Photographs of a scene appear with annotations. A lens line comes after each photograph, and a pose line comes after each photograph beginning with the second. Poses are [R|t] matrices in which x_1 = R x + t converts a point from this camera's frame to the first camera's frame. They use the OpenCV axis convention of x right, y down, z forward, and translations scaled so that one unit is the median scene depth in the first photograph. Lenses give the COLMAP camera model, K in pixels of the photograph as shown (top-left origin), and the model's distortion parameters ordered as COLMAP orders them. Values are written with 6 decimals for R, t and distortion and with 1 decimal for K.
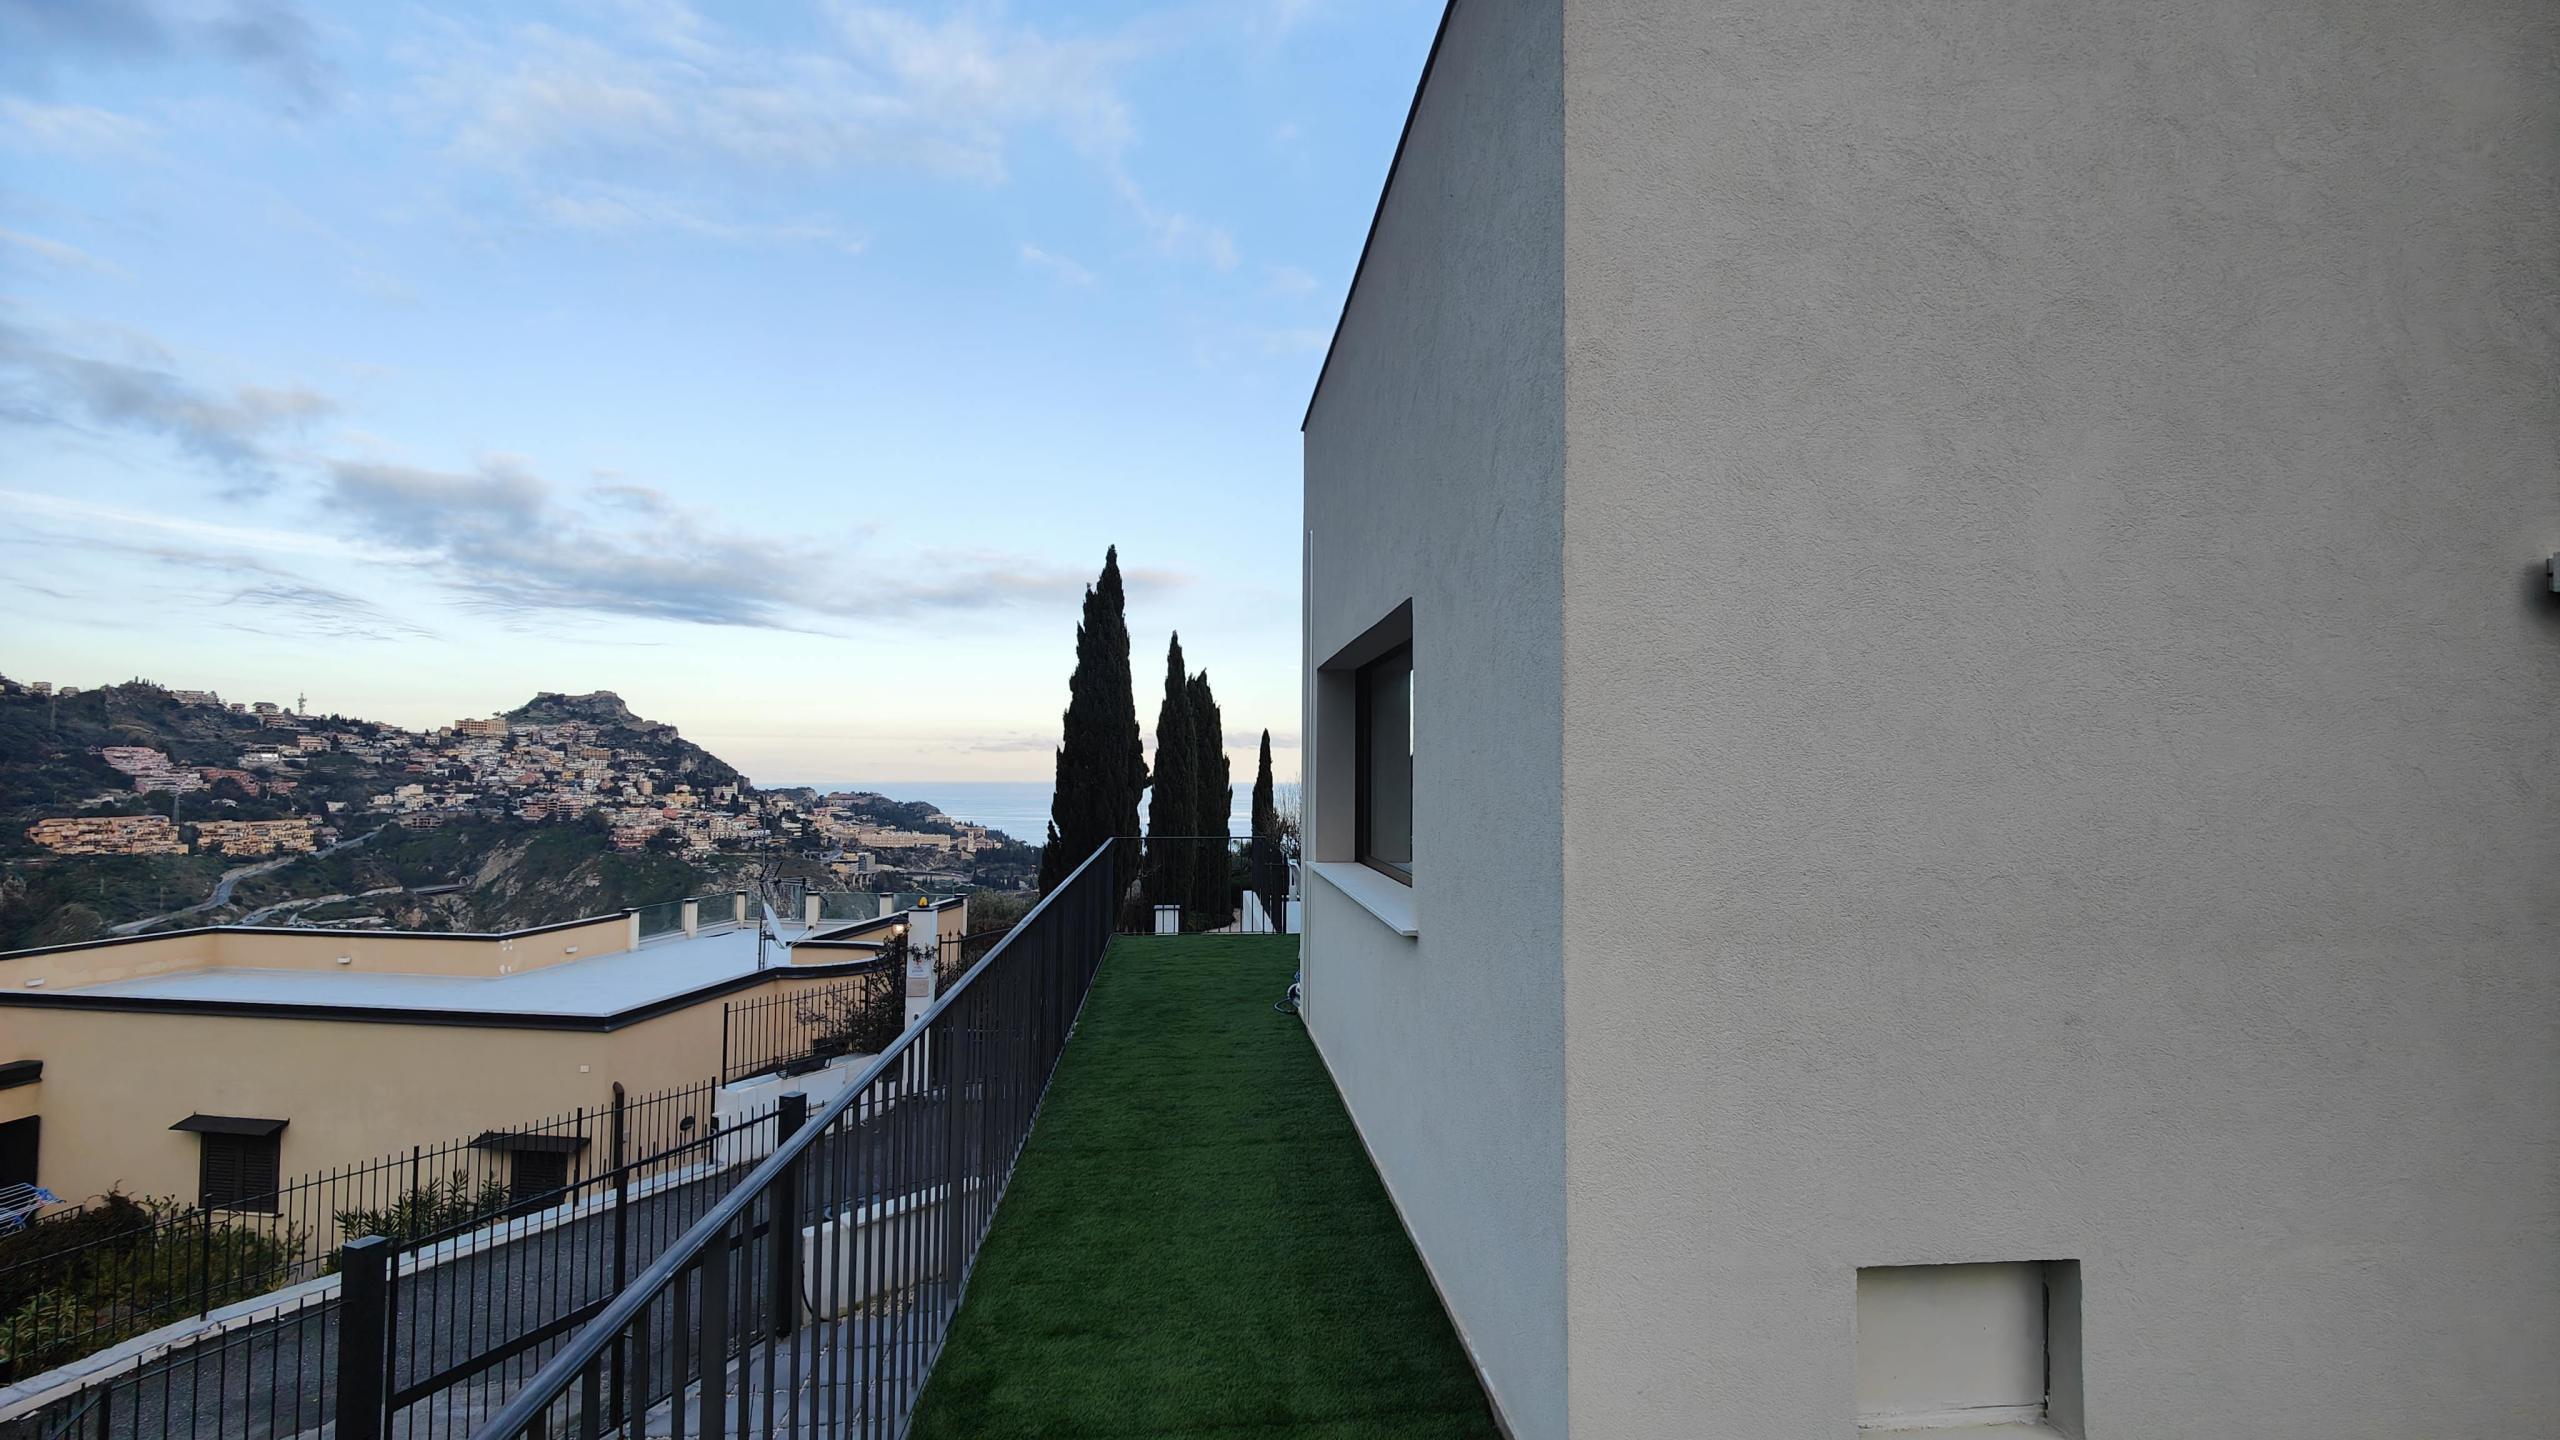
lens RADIAL K [[1095.3, 0, 1293.2], [0, 1095.3, 719.9], [0, 0, 1]] dist [0.003705, -0.006751]
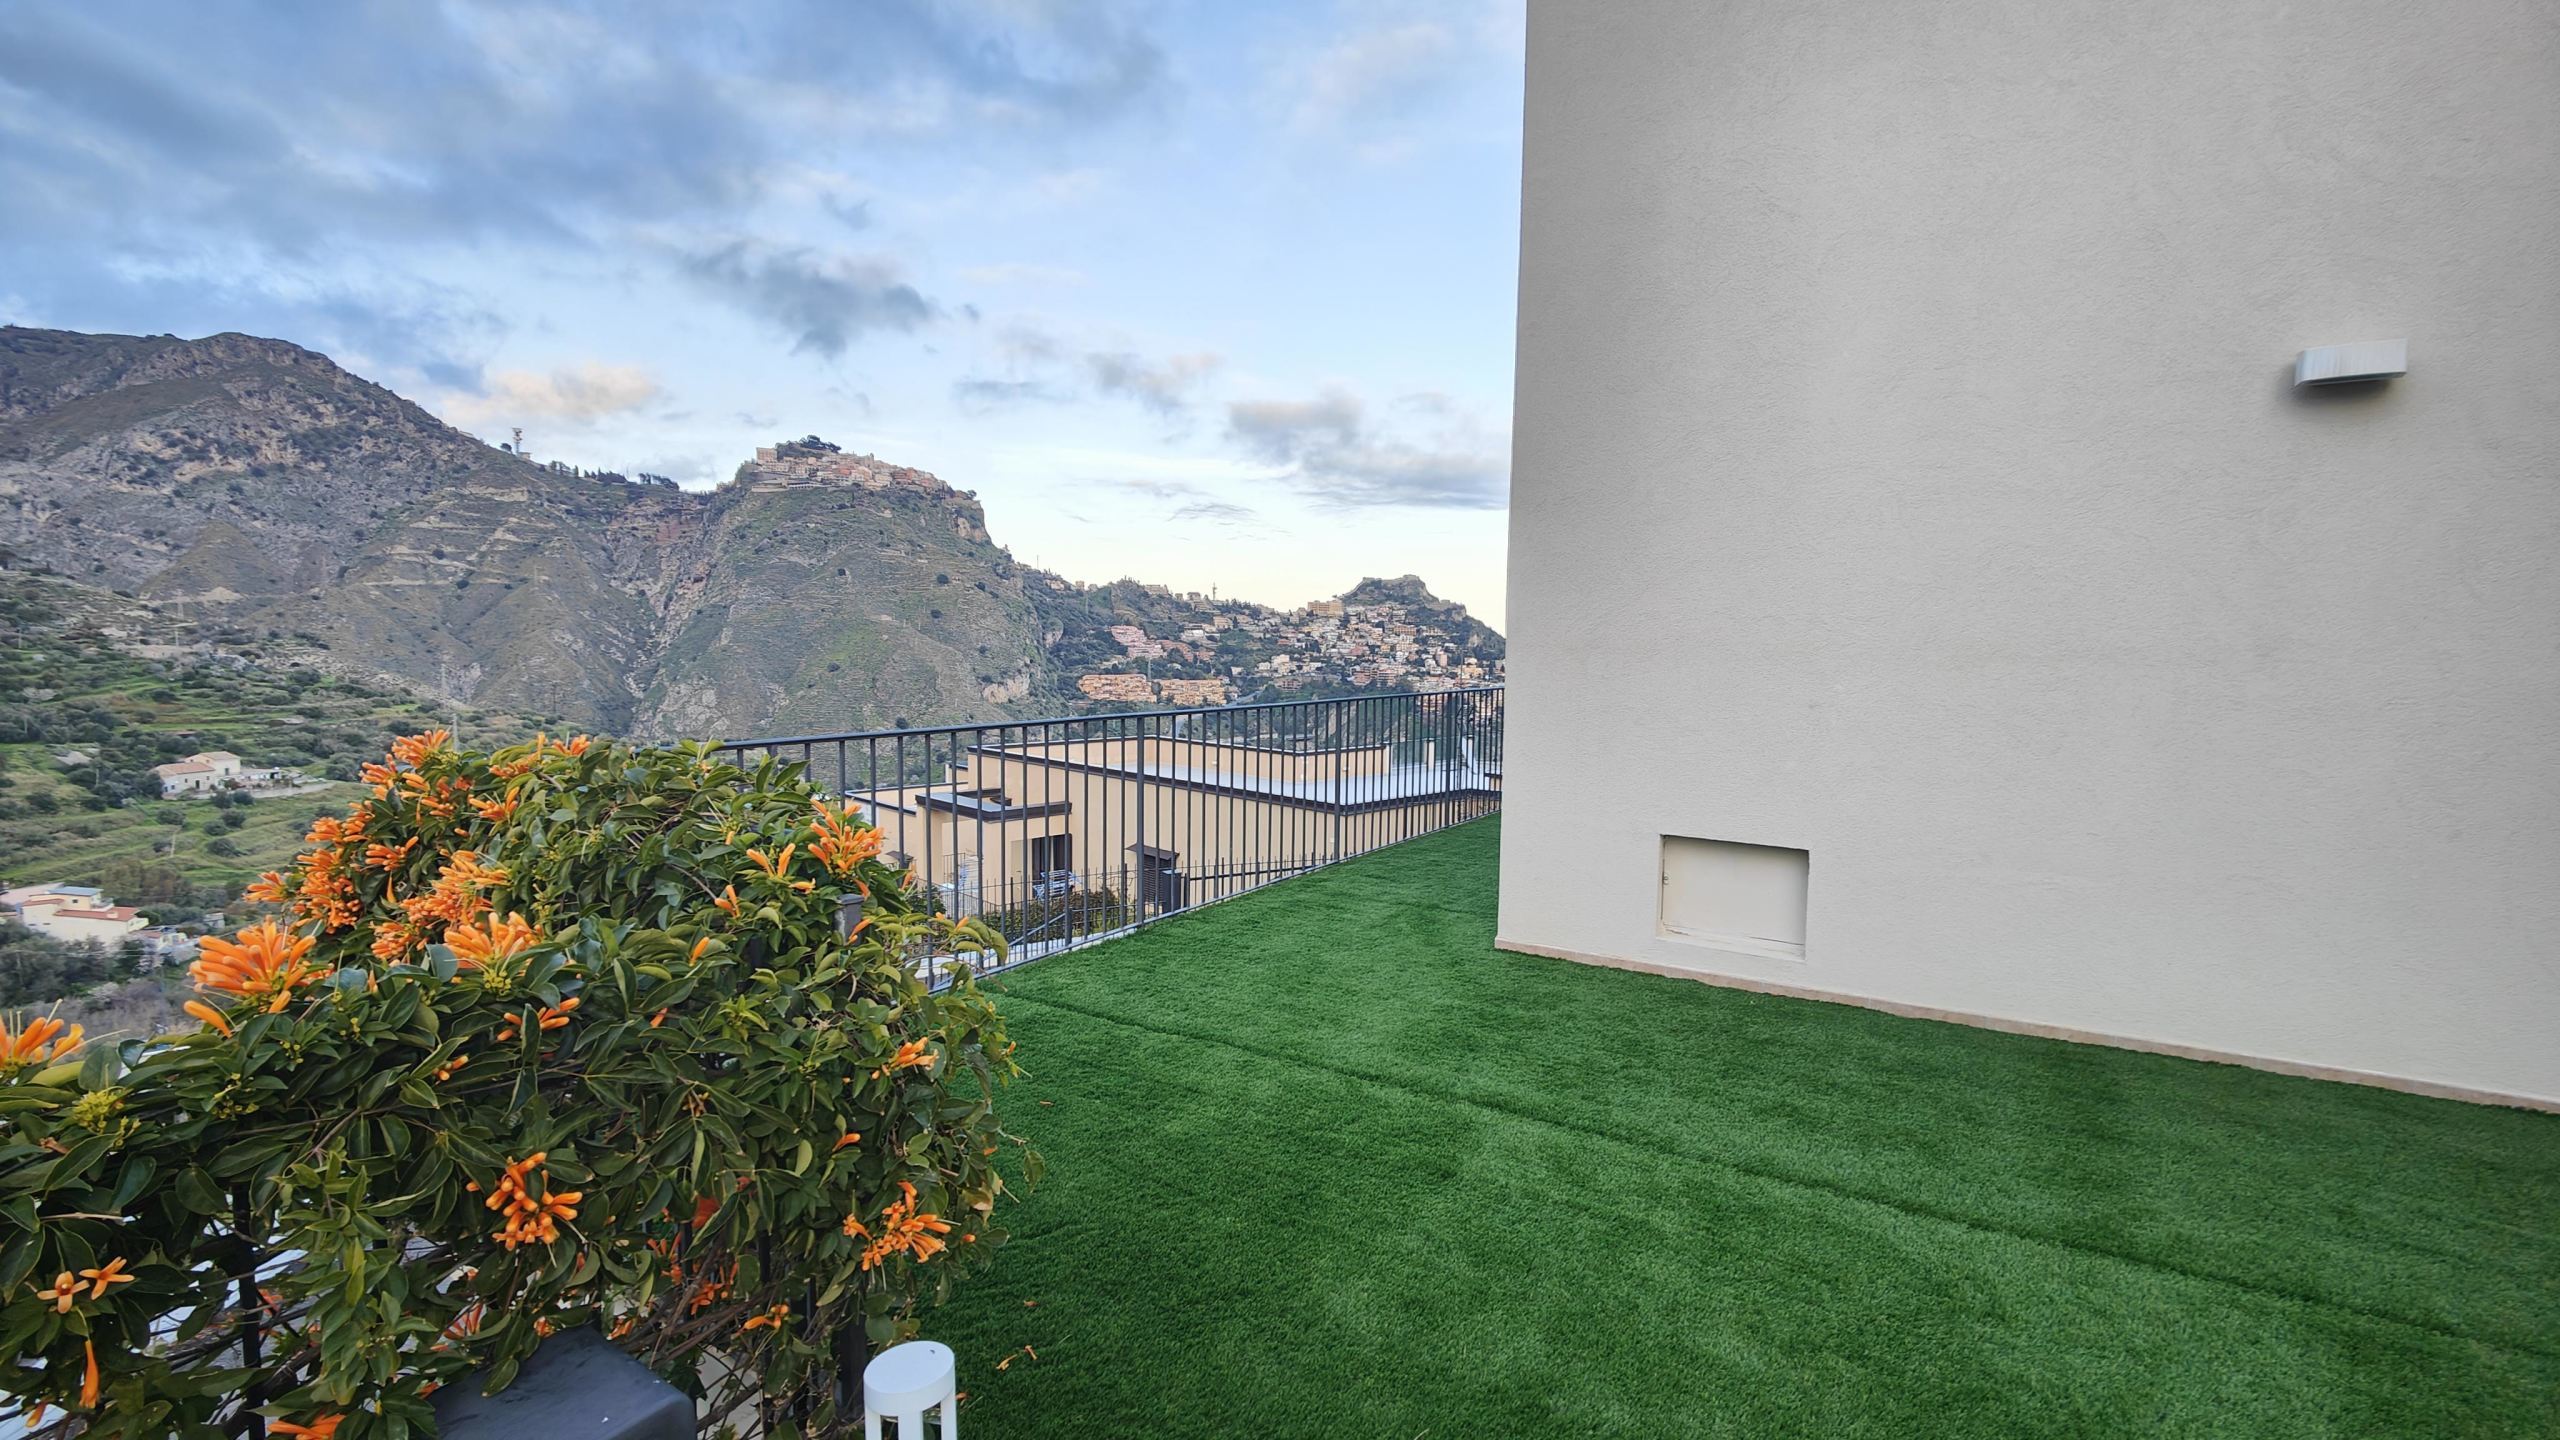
lens RADIAL K [[1116.8, 0, 1290.0], [0, 1116.8, 717.4], [0, 0, 1]] dist [0.005180, -0.006795]
pose [[0.782387, 0.047274, -0.620996, 0.173184], [0.020068, 0.994684, 0.101005, 0.016641], [0.622470, -0.091487, 0.777278, -0.115931]]
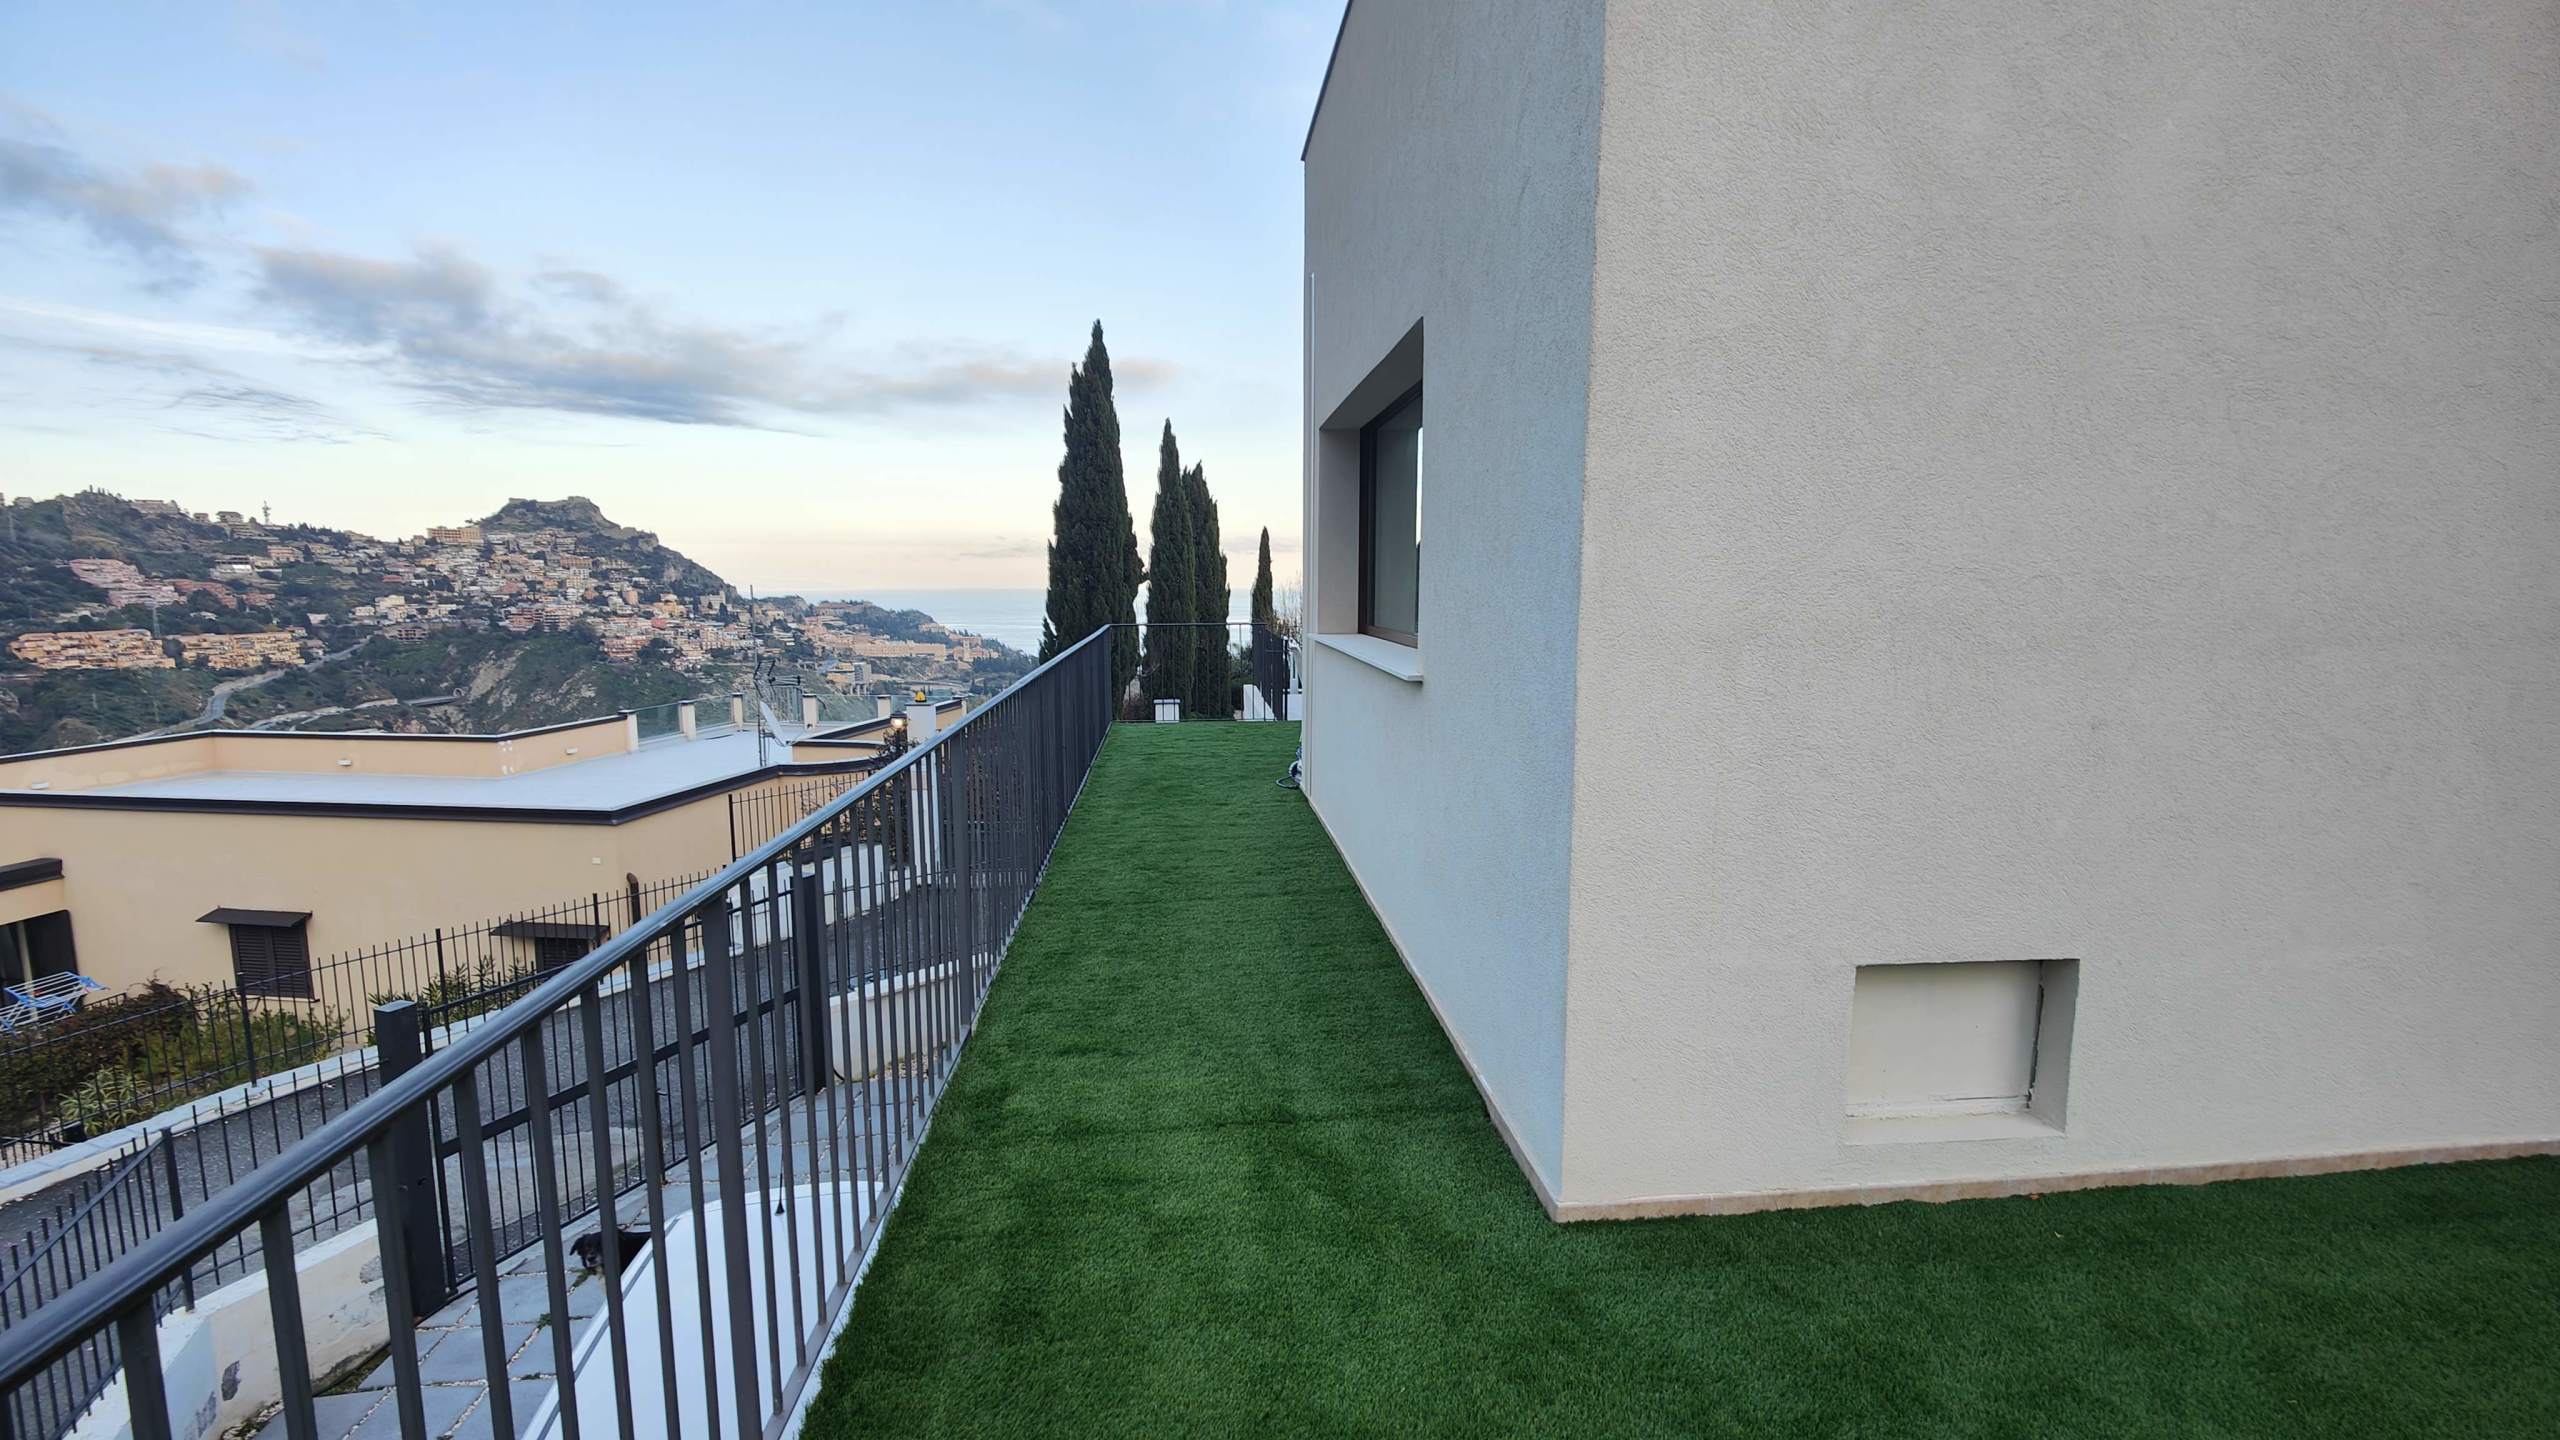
lens RADIAL K [[1116.8, 0, 1290.0], [0, 1116.8, 717.4], [0, 0, 1]] dist [0.005180, -0.006795]
pose [[0.999975, -0.006013, -0.003631, -0.000200], [0.006545, 0.985214, 0.171204, 0.014018], [0.002548, -0.171223, 0.985229, 0.003602]]
